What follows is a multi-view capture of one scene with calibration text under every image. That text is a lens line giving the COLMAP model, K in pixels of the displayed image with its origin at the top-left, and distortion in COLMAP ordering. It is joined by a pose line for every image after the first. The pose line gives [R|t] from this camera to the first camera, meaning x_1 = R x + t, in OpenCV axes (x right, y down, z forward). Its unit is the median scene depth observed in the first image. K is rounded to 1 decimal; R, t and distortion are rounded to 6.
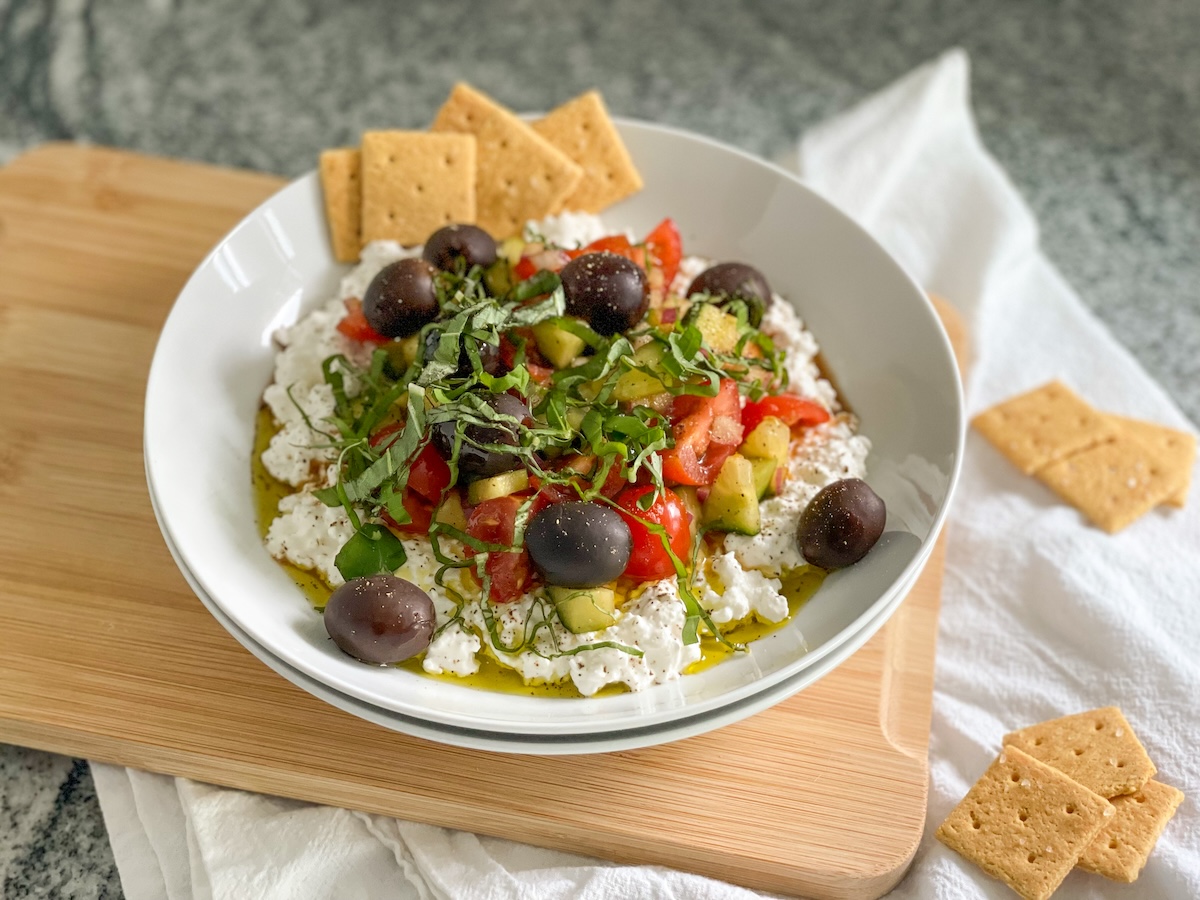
lens RADIAL K [[1786.4, 0, 600.0], [0, 1786.4, 450.0], [0, 0, 1]] dist [0.040775, 0.067437]
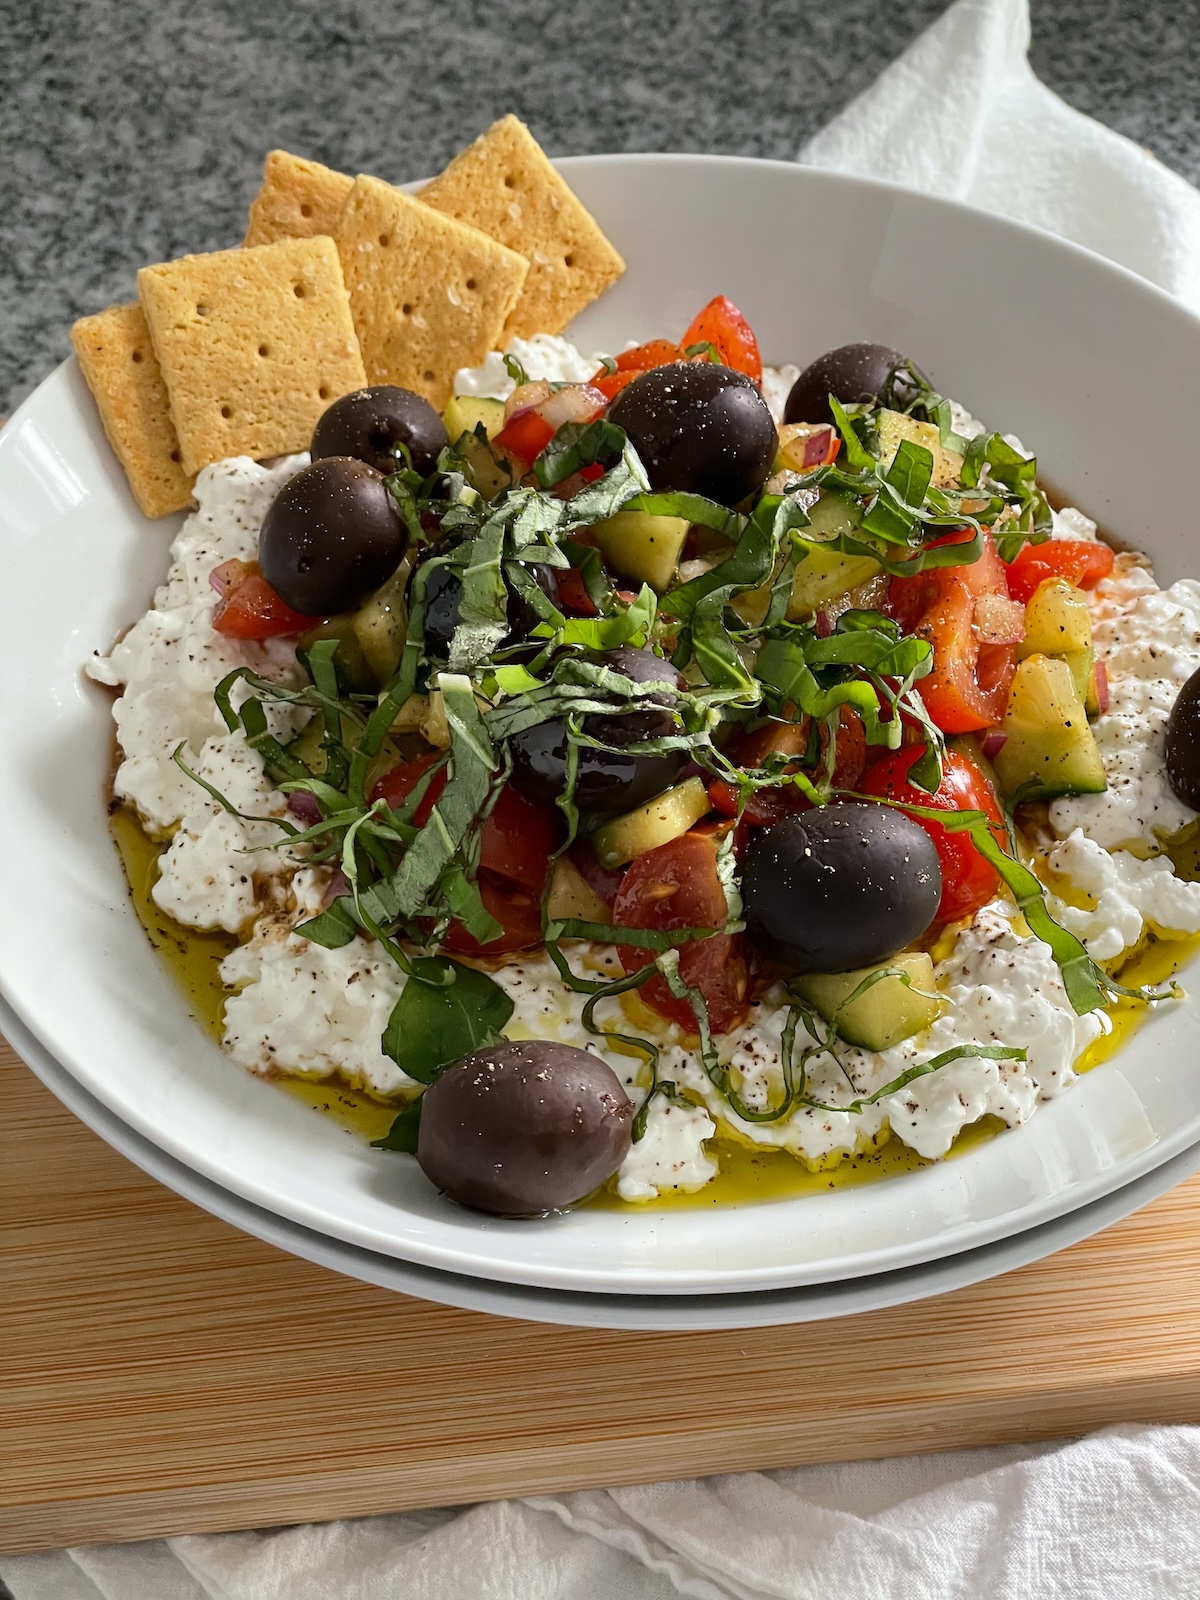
lens RADIAL K [[2433.2, 0, 600.0], [0, 2433.2, 800.0], [0, 0, 1]] dist [0.049848, -0.084875]
pose [[0.951792, -0.257978, 0.165948, -0.186085], [0.257560, 0.965954, 0.024409, -0.007182], [-0.166595, 0.019509, 0.985832, 0.295259]]
